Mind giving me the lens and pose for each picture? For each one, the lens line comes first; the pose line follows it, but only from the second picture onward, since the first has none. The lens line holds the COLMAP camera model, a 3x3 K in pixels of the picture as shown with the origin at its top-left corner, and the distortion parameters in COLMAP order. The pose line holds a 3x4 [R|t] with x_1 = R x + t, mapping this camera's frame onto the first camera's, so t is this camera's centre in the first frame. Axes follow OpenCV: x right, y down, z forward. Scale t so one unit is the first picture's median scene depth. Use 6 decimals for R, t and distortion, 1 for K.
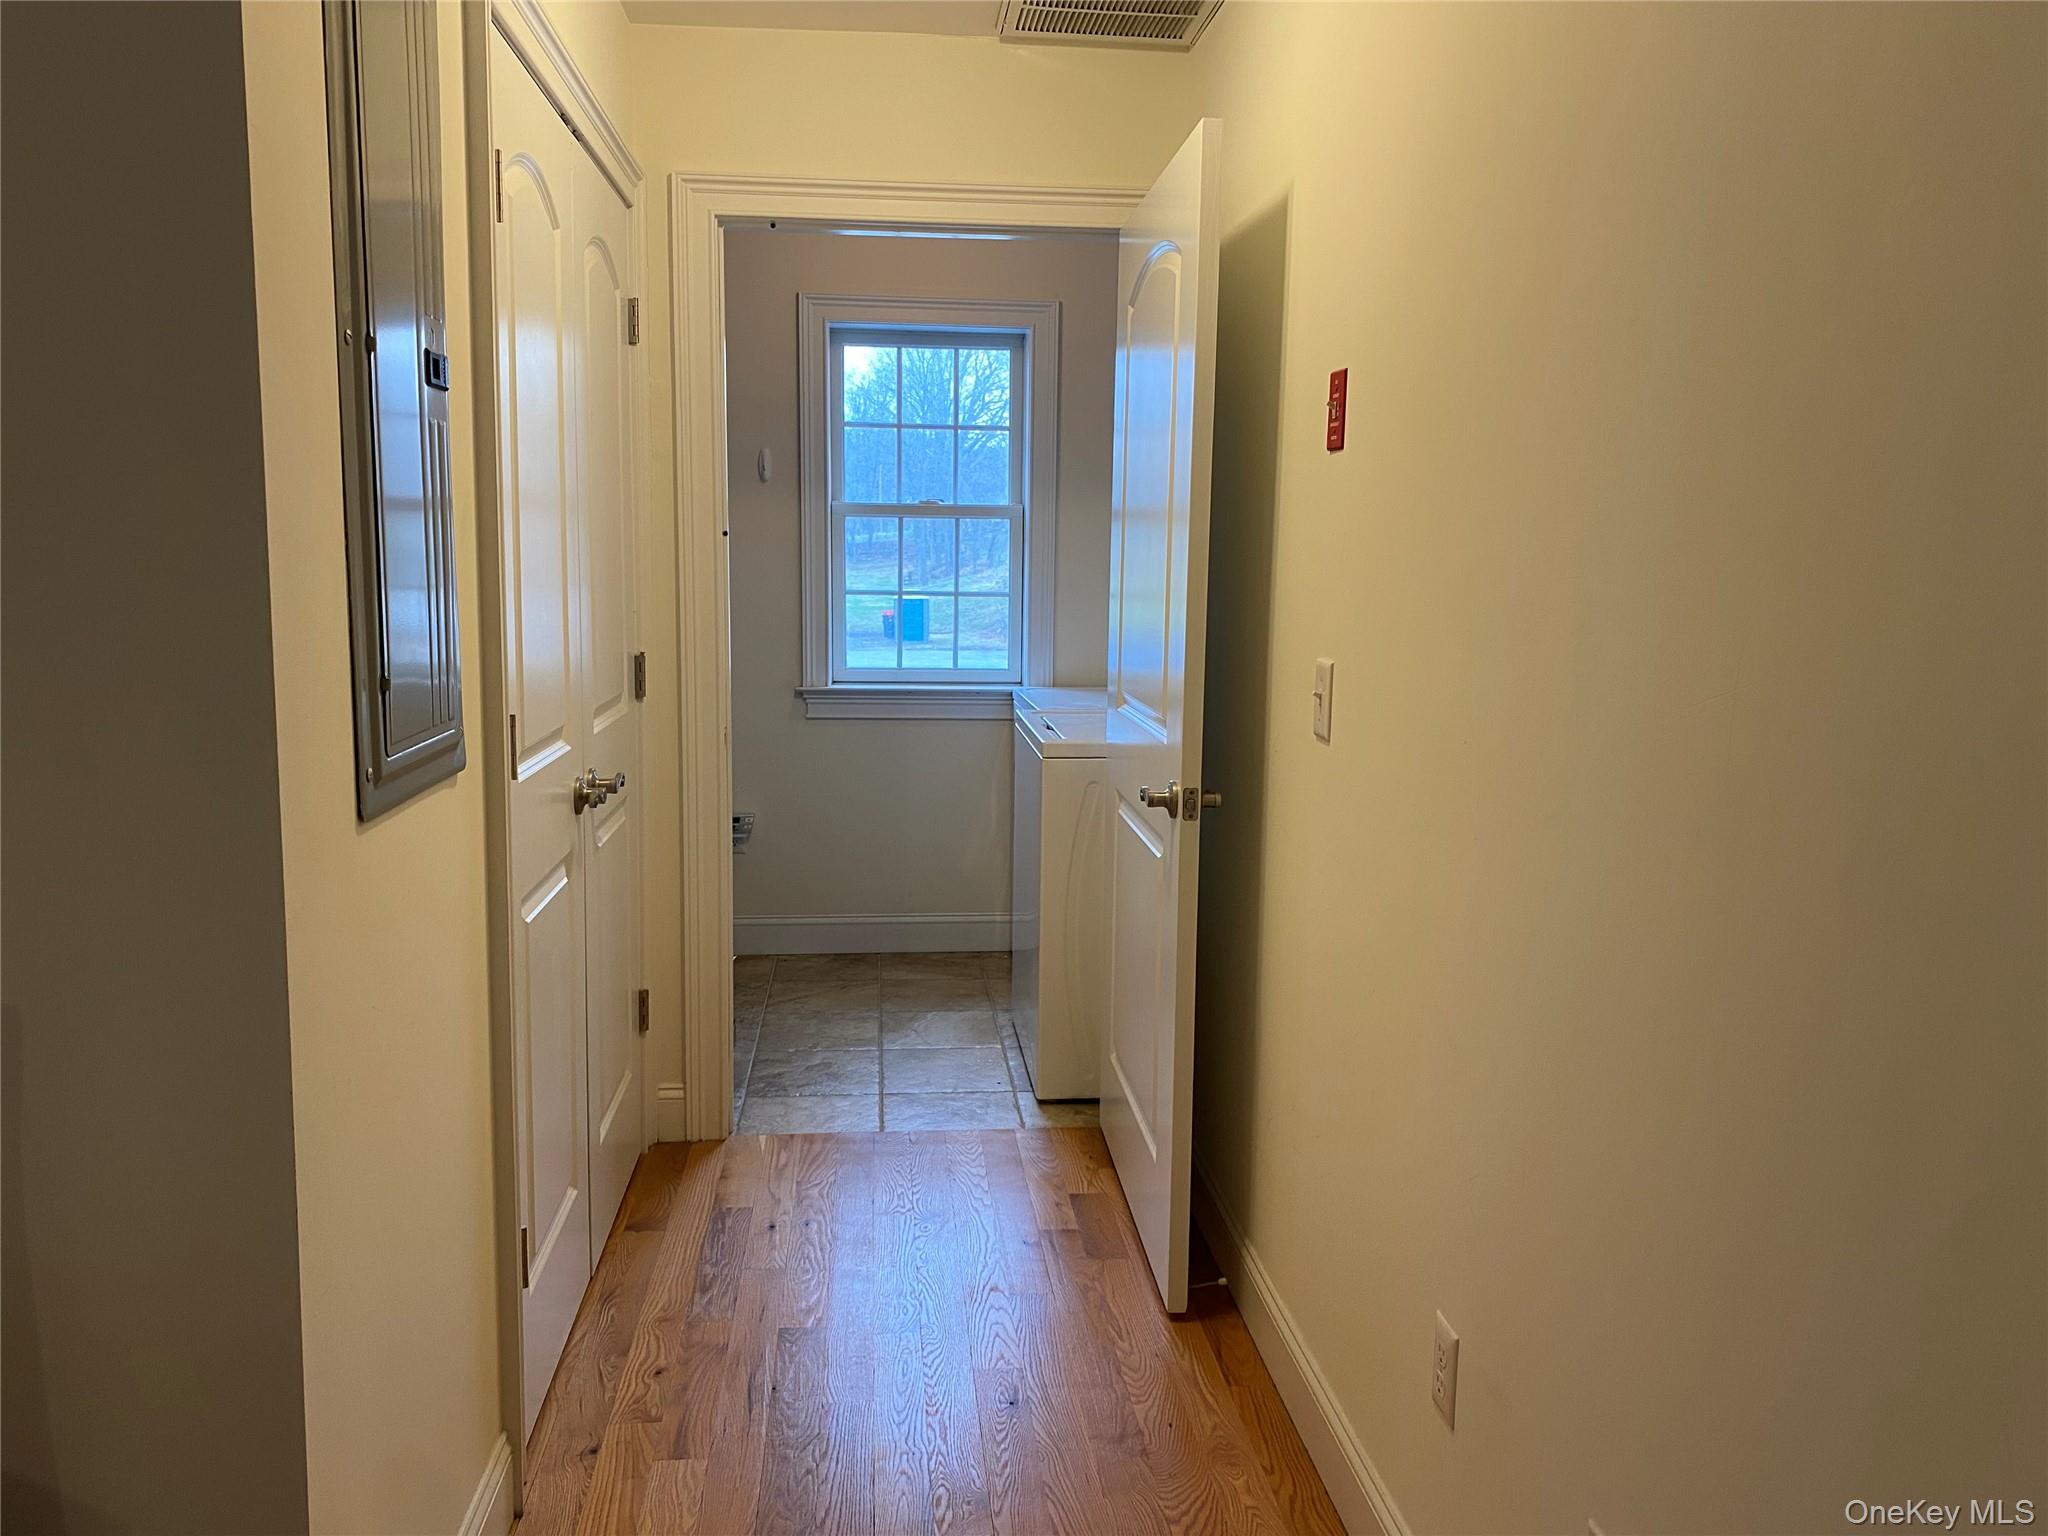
lens RADIAL K [[1566.7, 0, 1031.0], [0, 1566.7, 768.6], [0, 0, 1]] dist [0.013013, -0.035643]
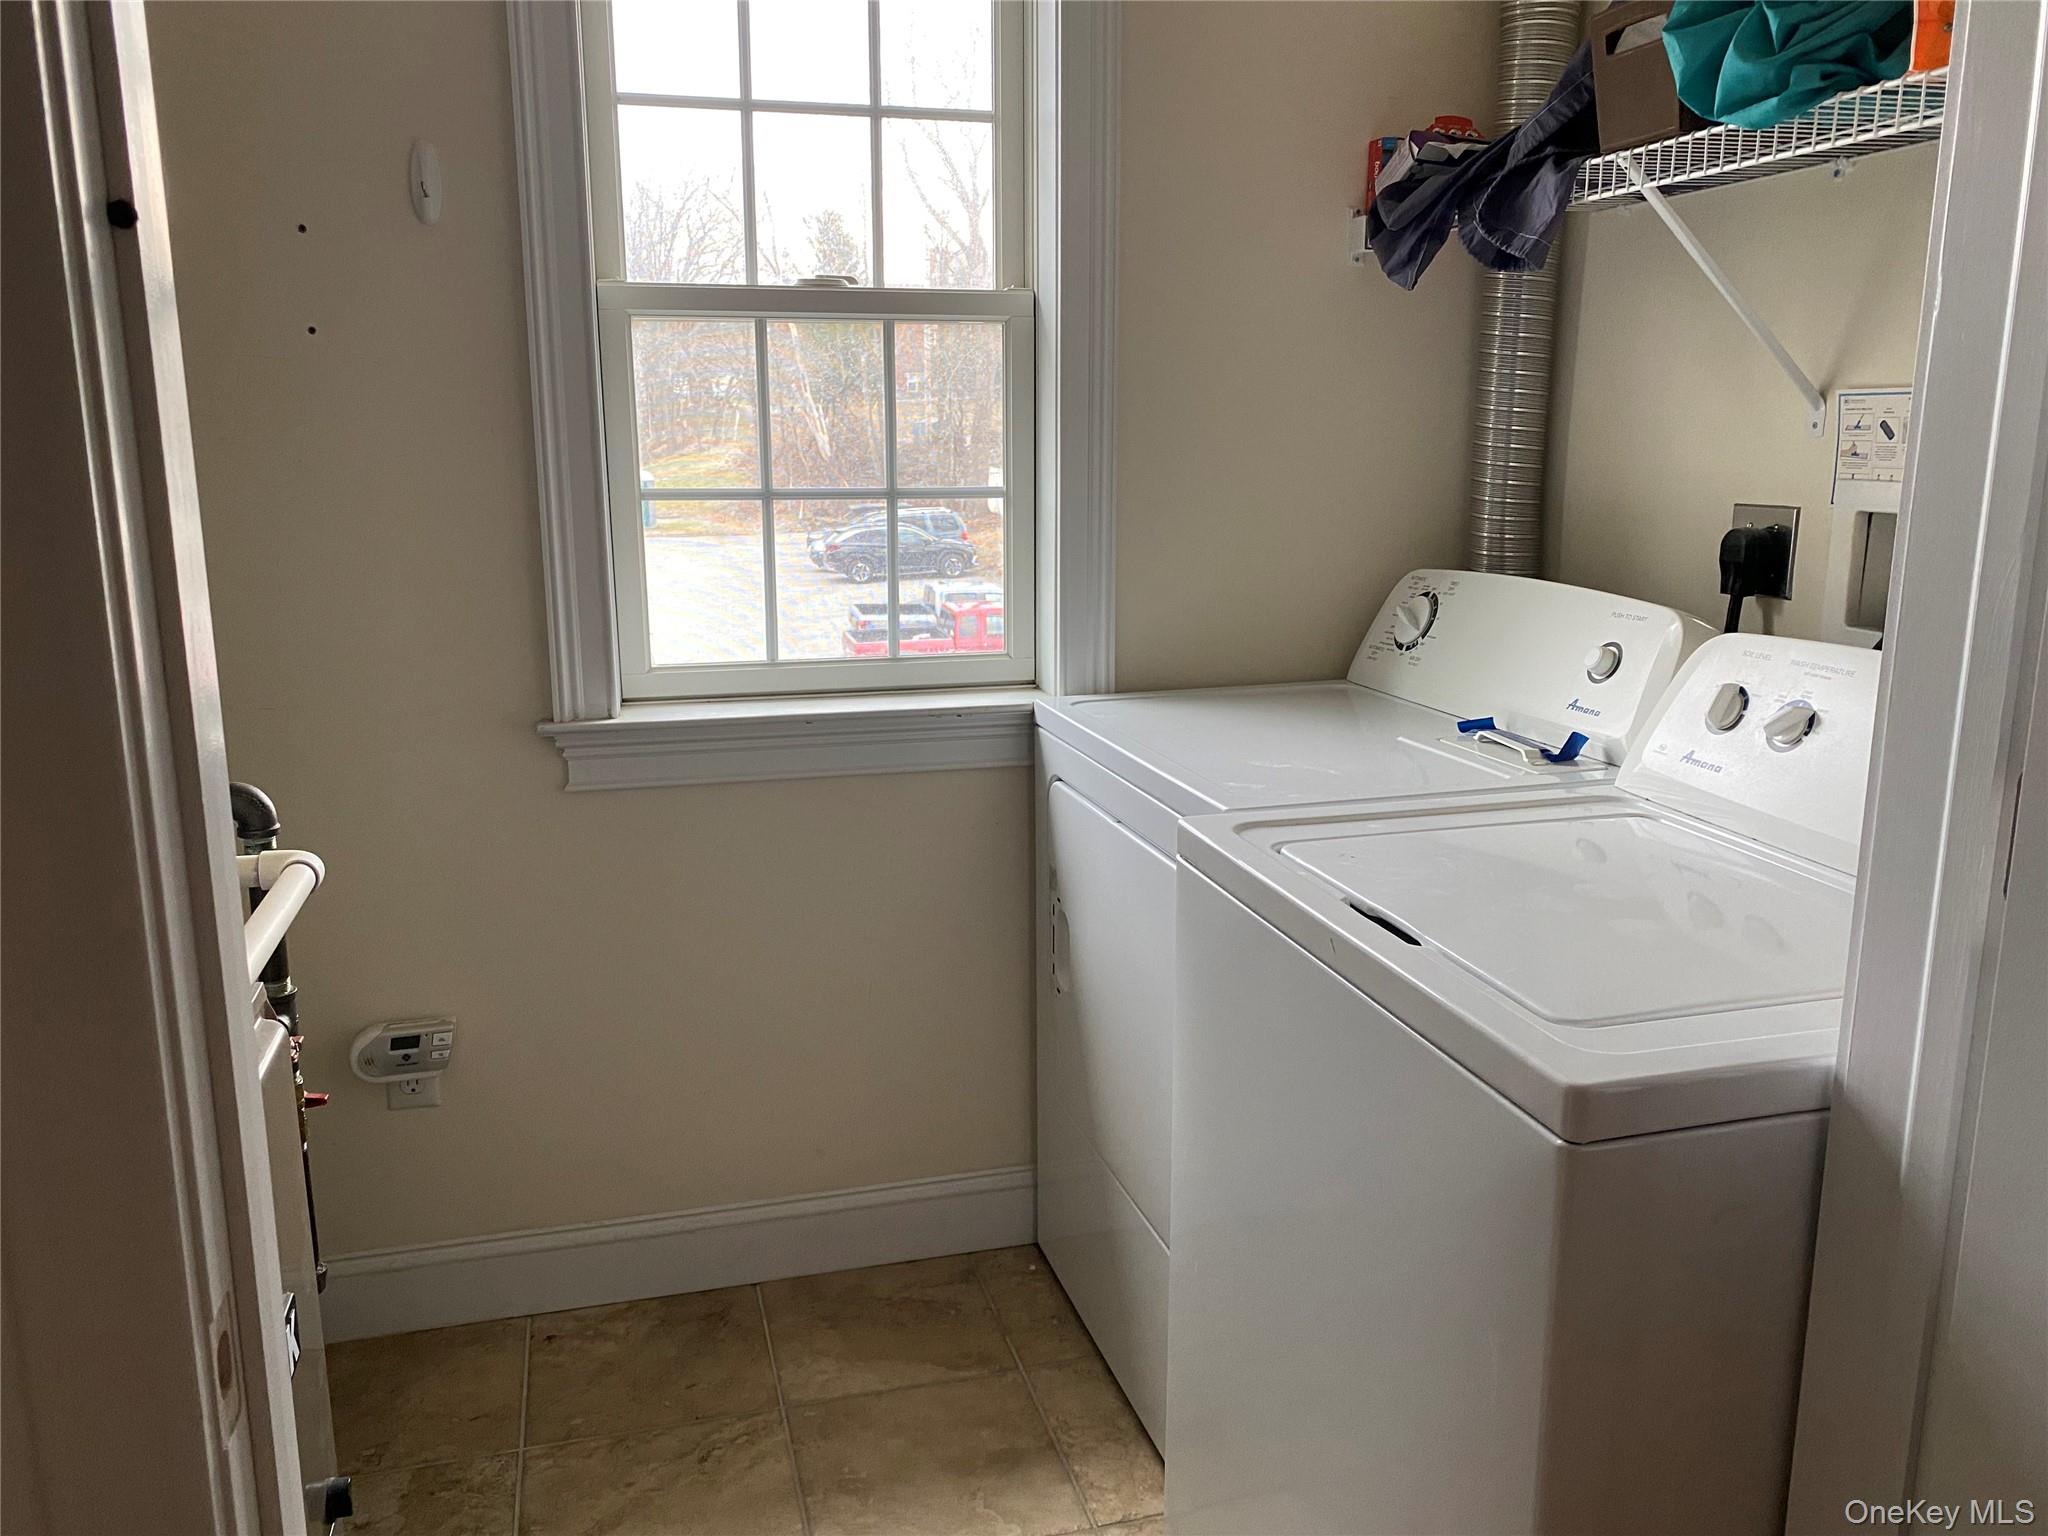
lens RADIAL K [[1566.7, 0, 1012.7], [0, 1566.7, 764.2], [0, 0, 1]] dist [0.013013, -0.035643]
pose [[0.986801, -0.050433, 0.153886, -0.086960], [0.038753, 0.996201, 0.077983, -0.067649], [-0.157234, -0.070990, 0.985006, 0.548900]]
